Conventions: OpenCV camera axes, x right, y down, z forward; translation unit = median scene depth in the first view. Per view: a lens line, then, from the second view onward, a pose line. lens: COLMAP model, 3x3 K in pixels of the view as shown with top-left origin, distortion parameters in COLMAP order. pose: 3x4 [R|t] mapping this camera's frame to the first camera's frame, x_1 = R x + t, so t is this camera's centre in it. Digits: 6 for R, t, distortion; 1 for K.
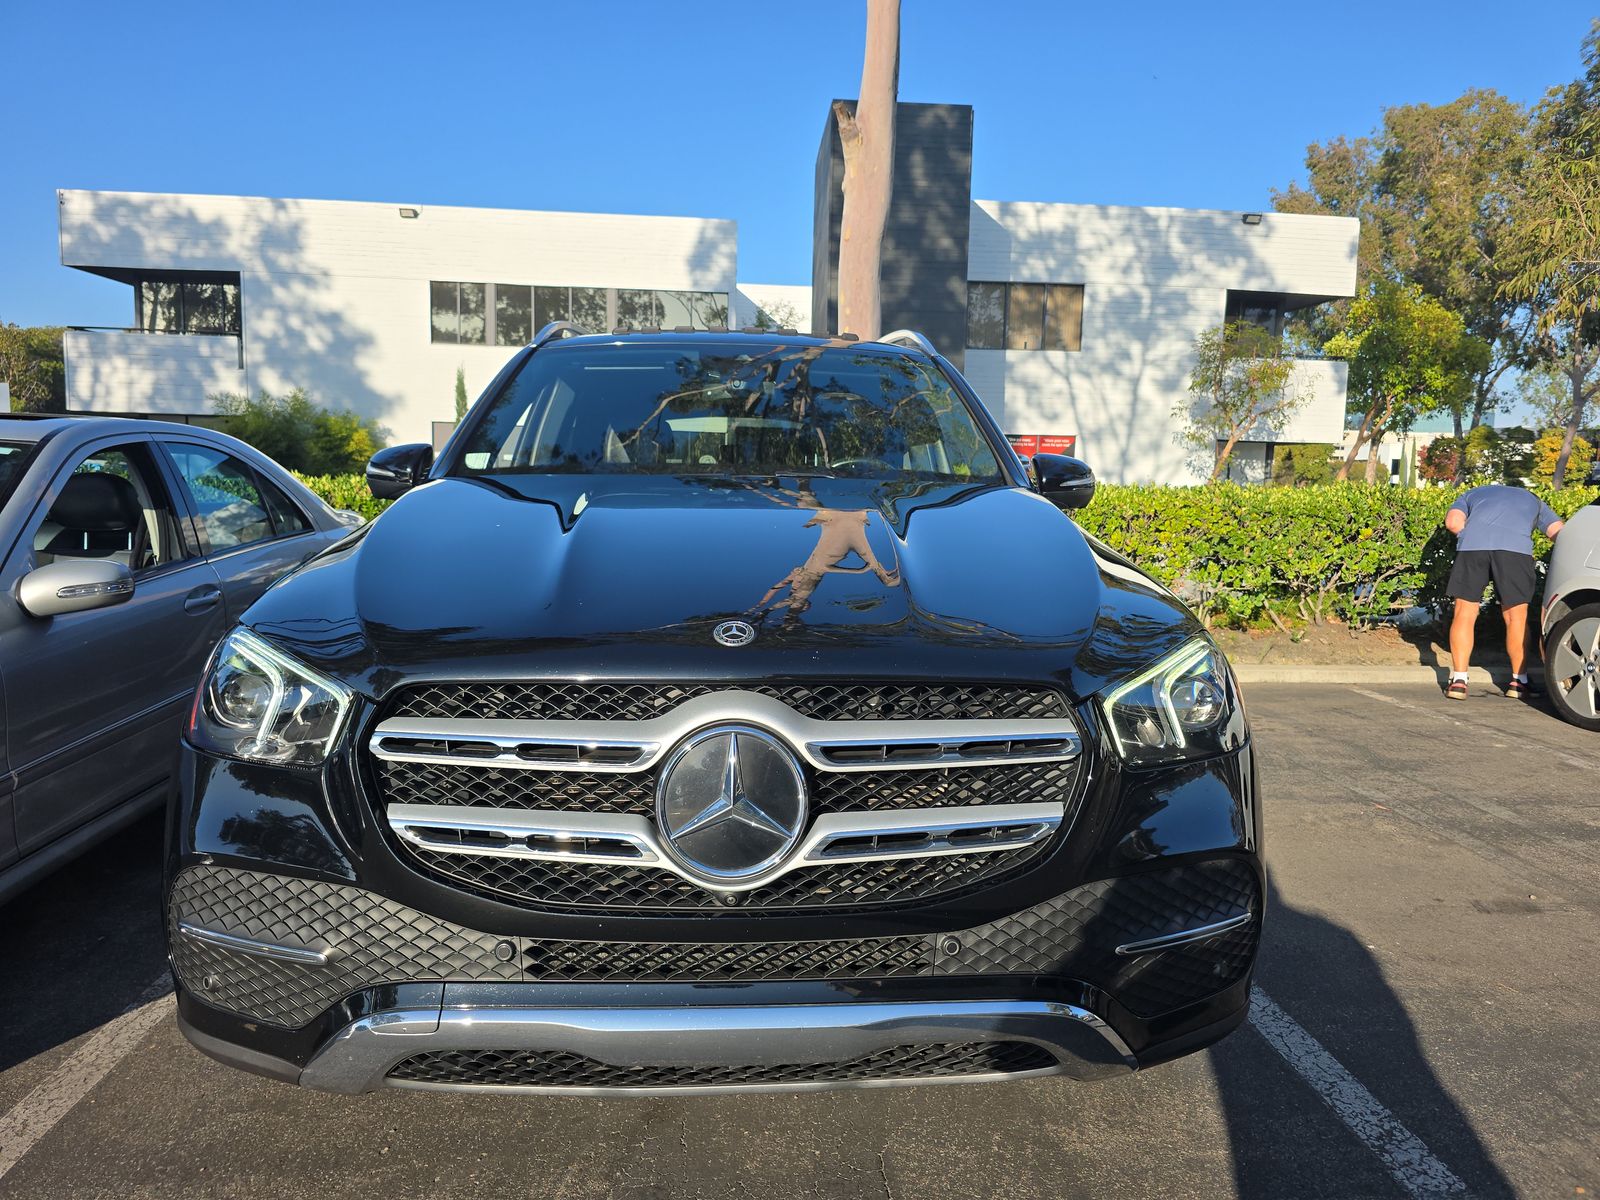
lens RADIAL K [[1074.8, 0, 799.1], [0, 1074.8, 594.9], [0, 0, 1]] dist [0.040096, -0.039147]
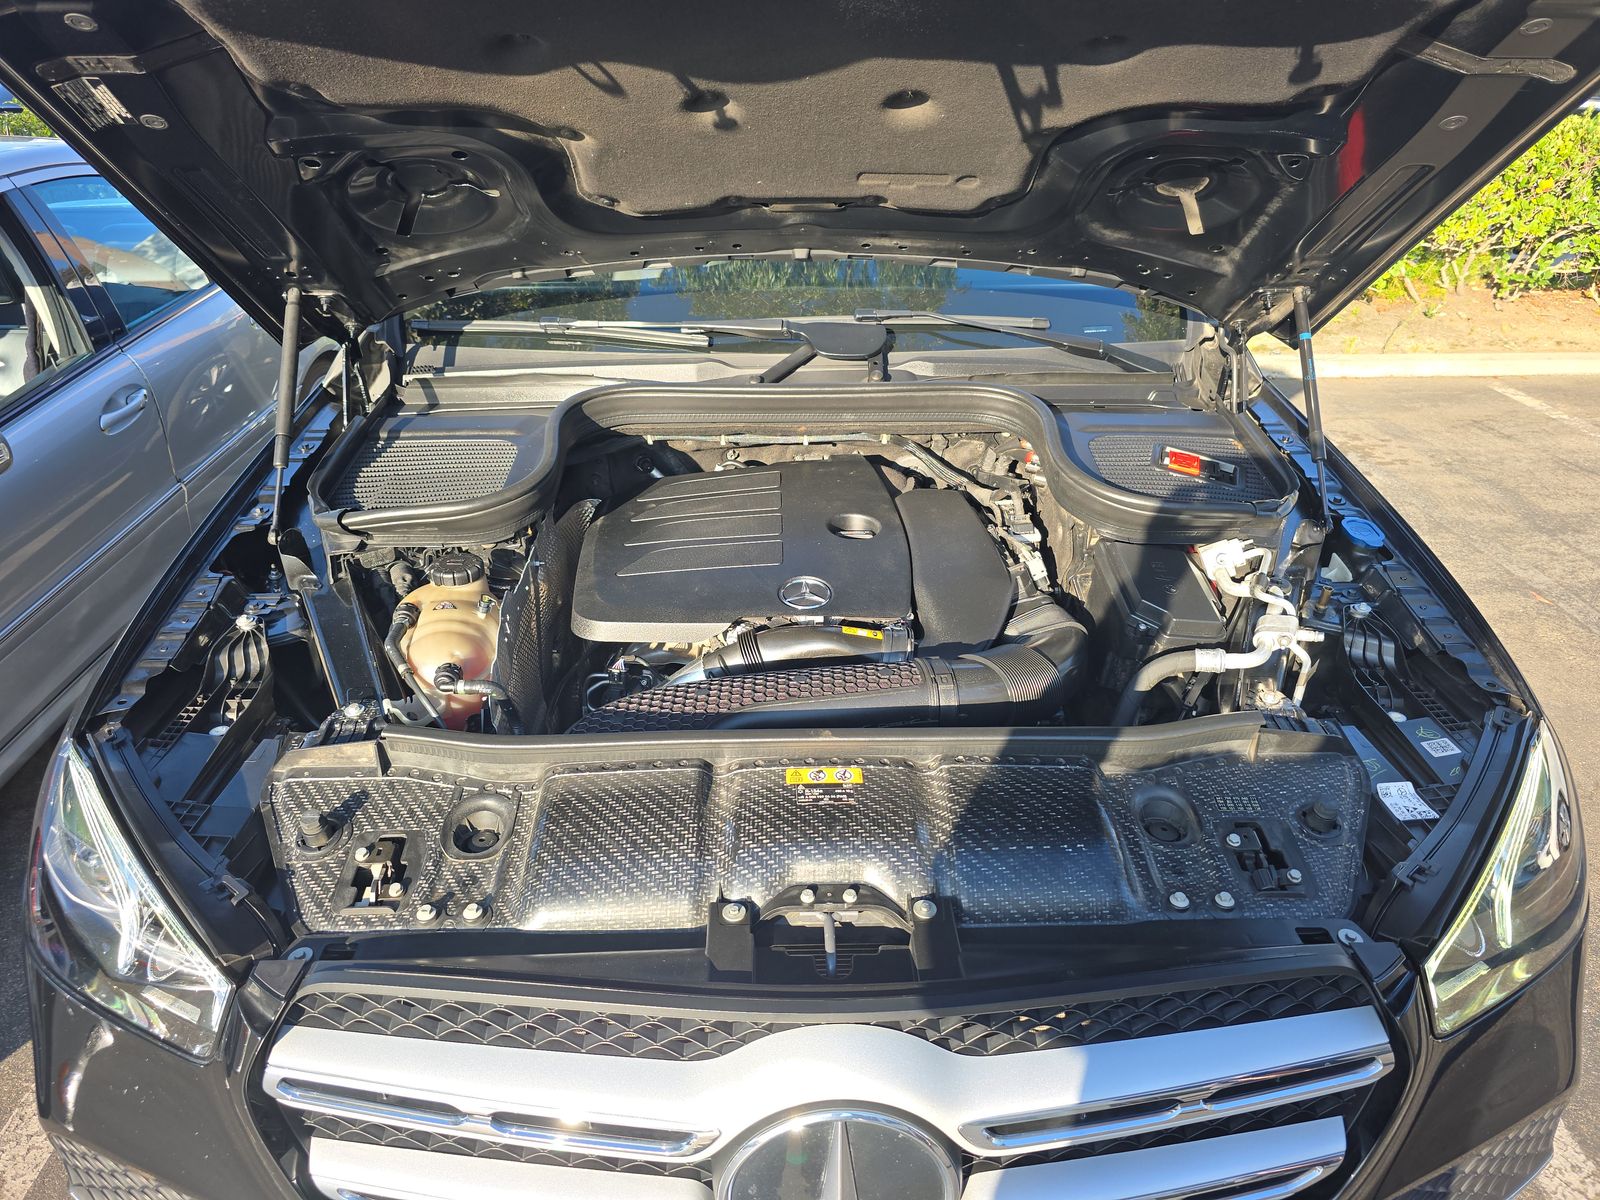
lens RADIAL K [[1074.8, 0, 801.0], [0, 1074.8, 604.0], [0, 0, 1]] dist [0.040096, -0.039147]
pose [[0.999439, 0.001862, -0.033449, -0.014458], [0.010522, 0.930484, 0.366182, -0.082181], [0.031806, -0.366328, 0.929942, 0.121731]]
